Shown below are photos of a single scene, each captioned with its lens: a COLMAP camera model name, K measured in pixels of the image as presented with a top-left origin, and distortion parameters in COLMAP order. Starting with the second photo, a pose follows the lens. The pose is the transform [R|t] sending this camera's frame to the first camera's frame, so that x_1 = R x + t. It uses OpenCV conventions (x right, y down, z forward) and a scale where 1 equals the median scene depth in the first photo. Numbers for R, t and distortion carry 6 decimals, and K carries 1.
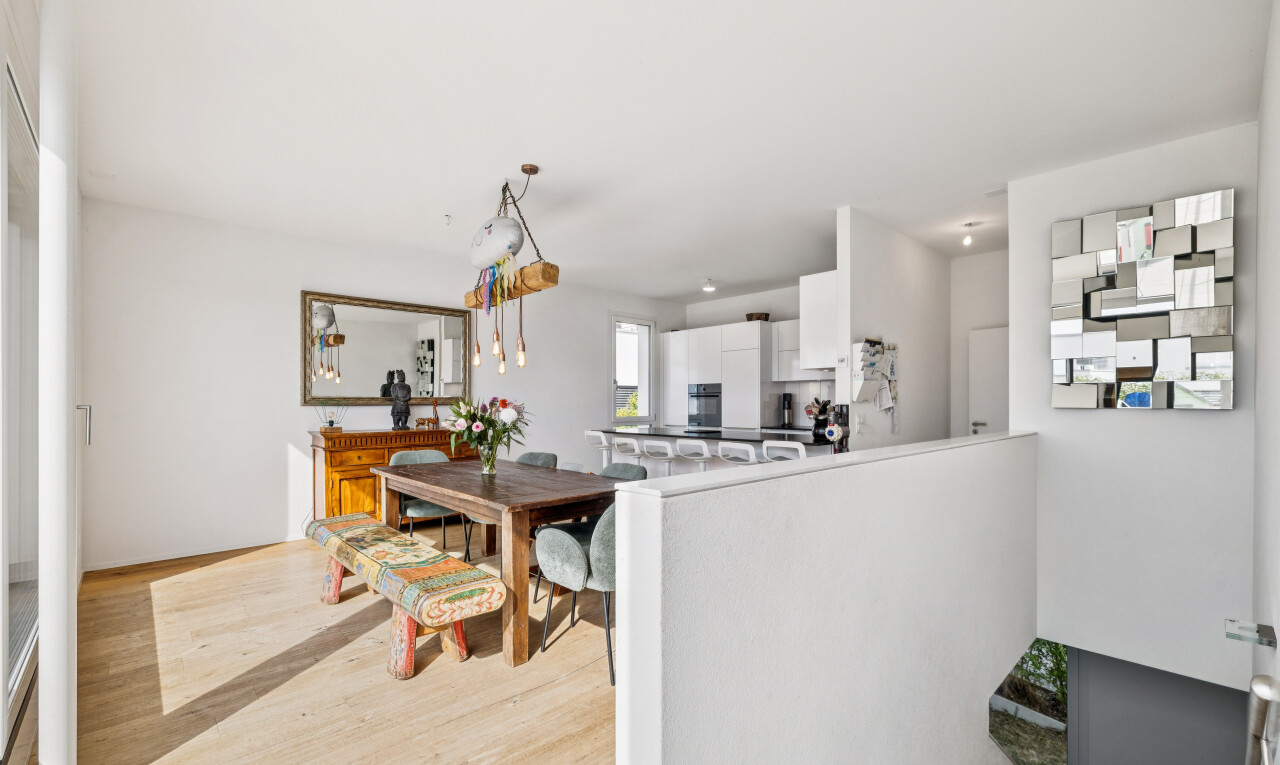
lens RADIAL K [[548.0, 0, 638.4], [0, 548.0, 395.0], [0, 0, 1]] dist [0.000097, -0.000238]
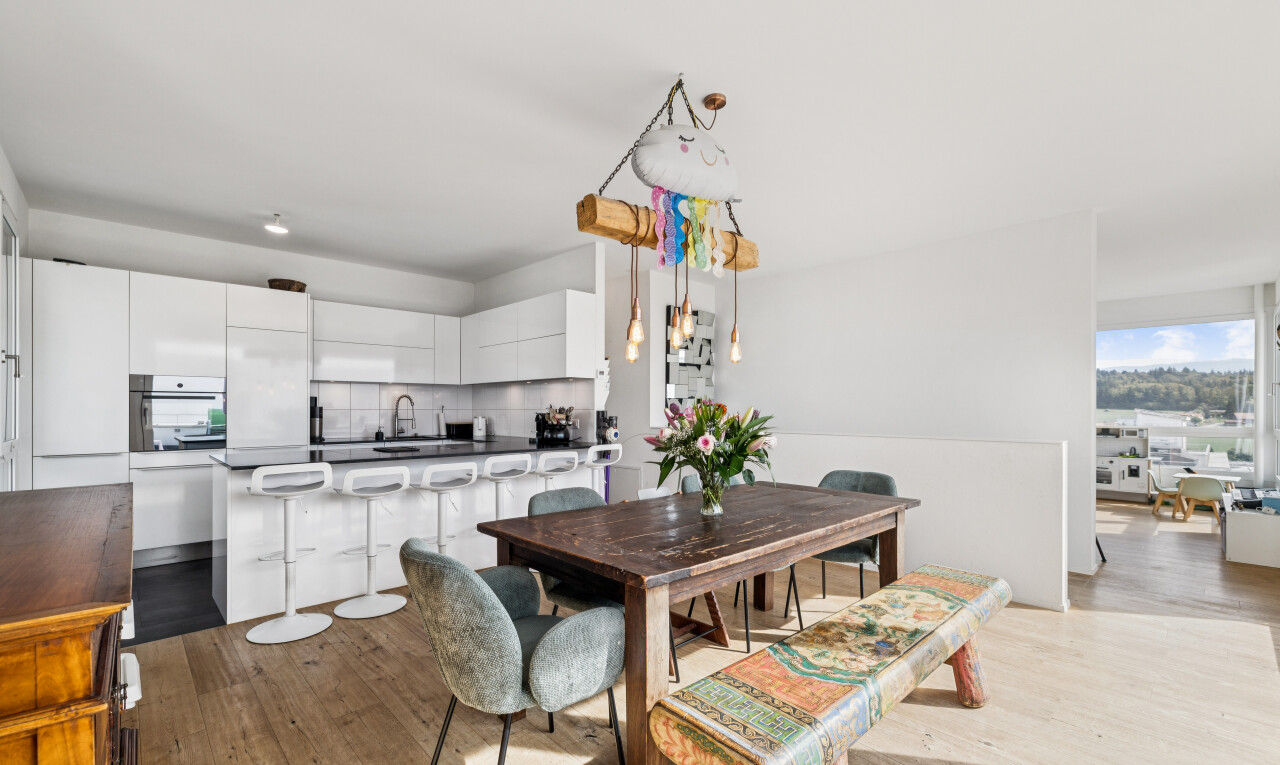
lens RADIAL K [[548.0, 0, 638.4], [0, 548.0, 395.0], [0, 0, 1]] dist [0.000097, -0.000238]
pose [[-0.008633, 0.025095, 0.999648, -1.118096], [-0.015004, 0.999569, -0.025223, 0.017171], [-0.999850, -0.015216, -0.008253, 1.292641]]
